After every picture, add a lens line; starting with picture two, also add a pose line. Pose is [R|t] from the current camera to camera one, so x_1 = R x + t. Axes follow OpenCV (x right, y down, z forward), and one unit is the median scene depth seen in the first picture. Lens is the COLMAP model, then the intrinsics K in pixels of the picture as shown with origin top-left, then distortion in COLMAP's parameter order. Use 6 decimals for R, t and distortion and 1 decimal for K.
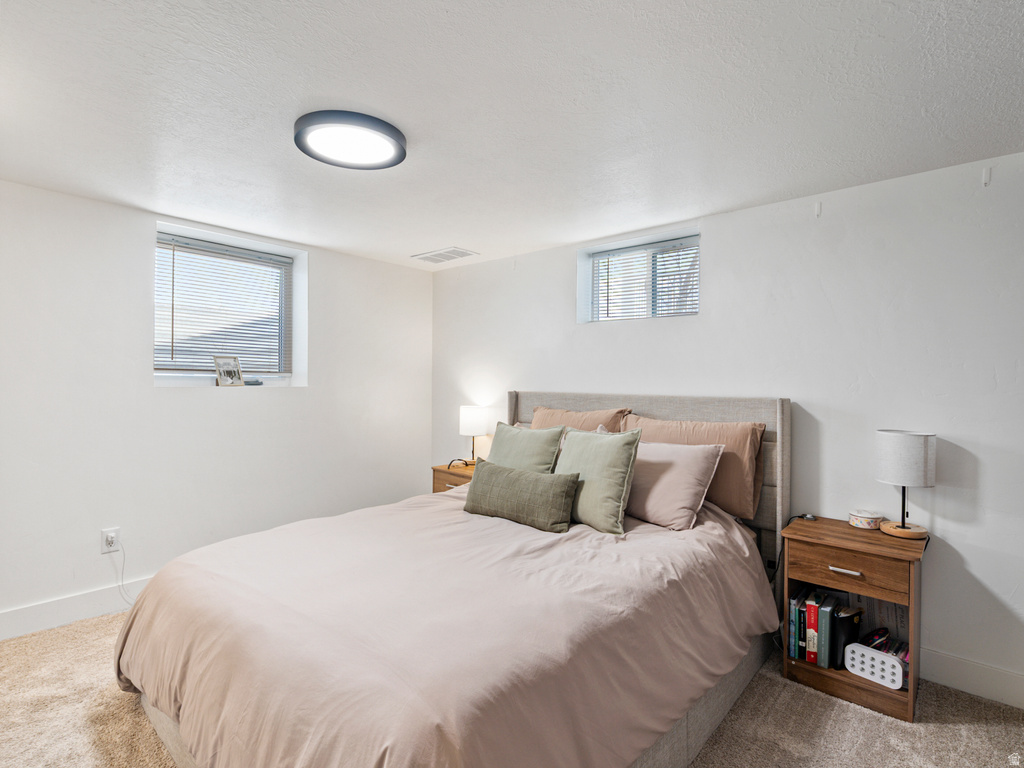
lens RADIAL K [[519.0, 0, 507.0], [0, 519.0, 384.0], [0, 0, 1]] dist [-0.000136, 0.000828]
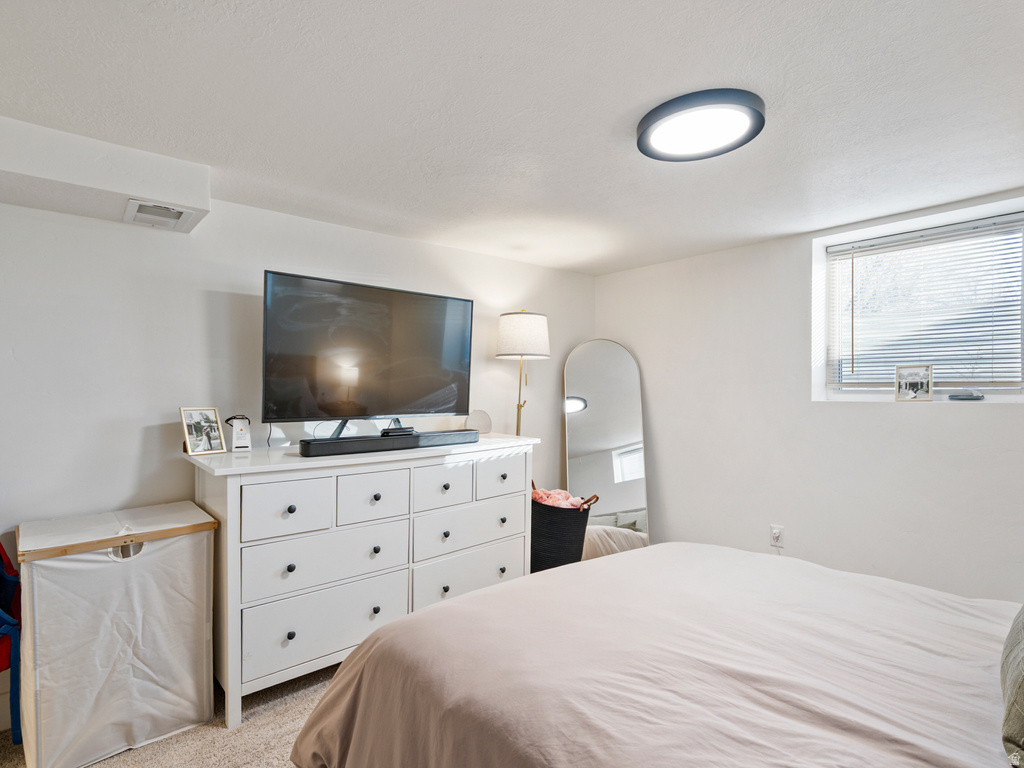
lens RADIAL K [[542.0, 0, 511.5], [0, 542.0, 397.6], [0, 0, 1]] dist [-0.002229, -0.000224]
pose [[-0.124165, -0.007129, -0.992236, 0.410260], [-0.002747, 0.999973, -0.006841, 0.006185], [0.992258, 0.001876, -0.124181, 0.494299]]
